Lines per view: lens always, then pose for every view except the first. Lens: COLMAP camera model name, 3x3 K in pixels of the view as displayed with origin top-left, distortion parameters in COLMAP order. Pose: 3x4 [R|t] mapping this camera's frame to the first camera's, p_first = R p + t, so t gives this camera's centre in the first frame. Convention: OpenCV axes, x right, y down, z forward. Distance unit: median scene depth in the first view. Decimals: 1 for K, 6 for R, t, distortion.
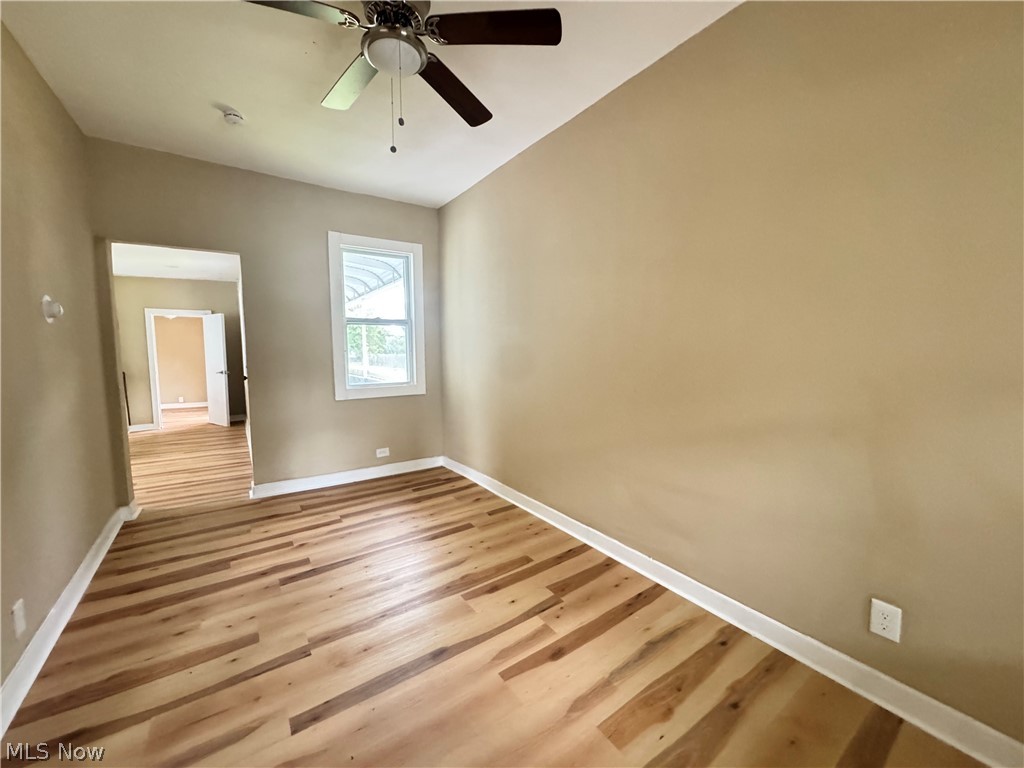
lens RADIAL K [[410.5, 0, 513.7], [0, 410.5, 382.1], [0, 0, 1]] dist [-0.000966, -0.000658]
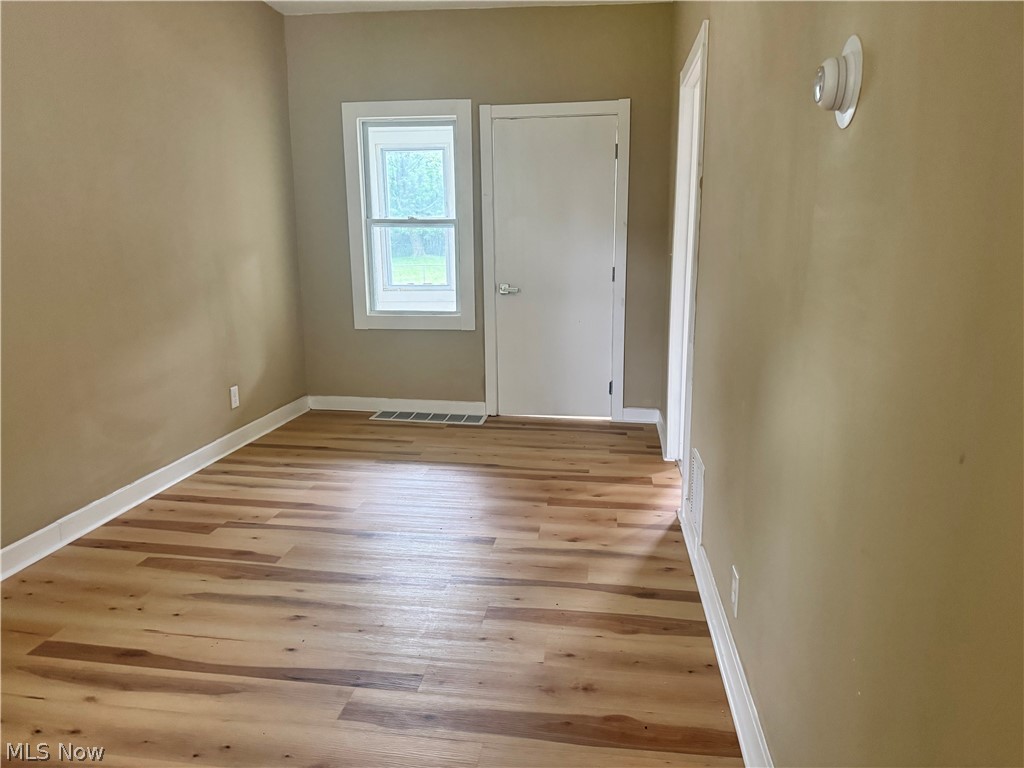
lens RADIAL K [[713.9, 0, 510.7], [0, 713.9, 384.1], [0, 0, 1]] dist [-0.025531, -0.001680]
pose [[-0.740176, -0.126293, 0.660447, -0.832803], [0.065171, 0.964105, 0.257398, -0.067768], [-0.669248, 0.233562, -0.705377, 1.018202]]
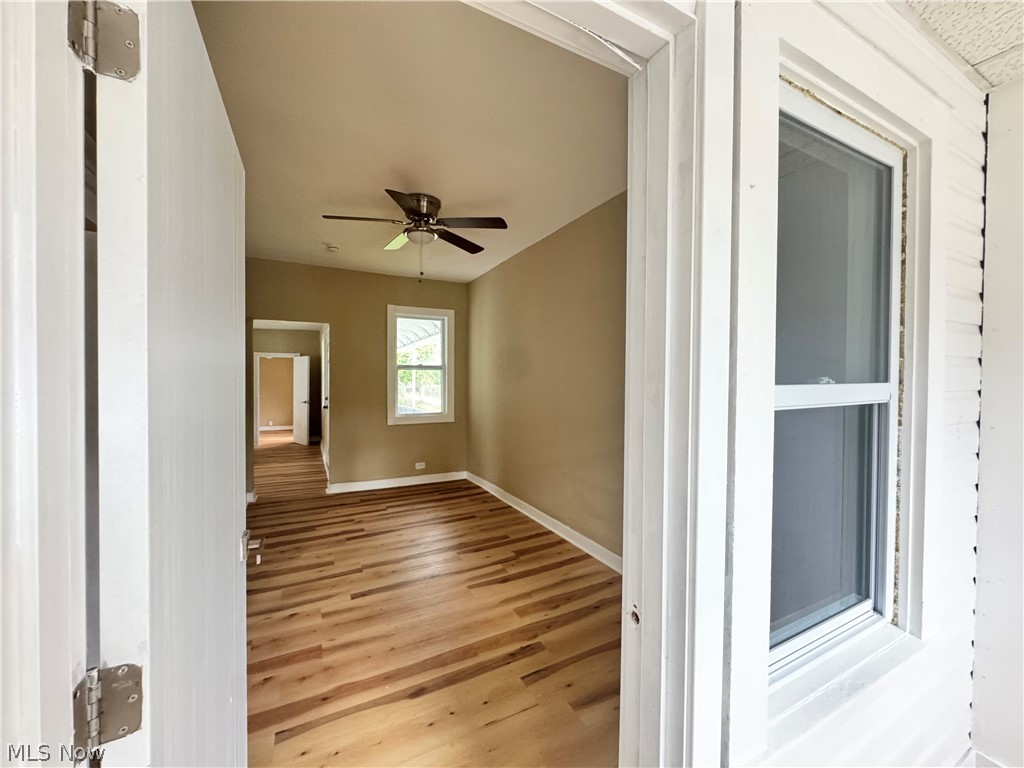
lens RADIAL K [[410.5, 0, 513.7], [0, 410.5, 383.2], [0, 0, 1]] dist [-0.000966, -0.000658]
pose [[0.991371, 0.008452, -0.130810, 0.185424], [-0.017991, 0.997249, -0.071912, -0.004551], [0.129842, 0.073645, 0.988796, -0.358518]]
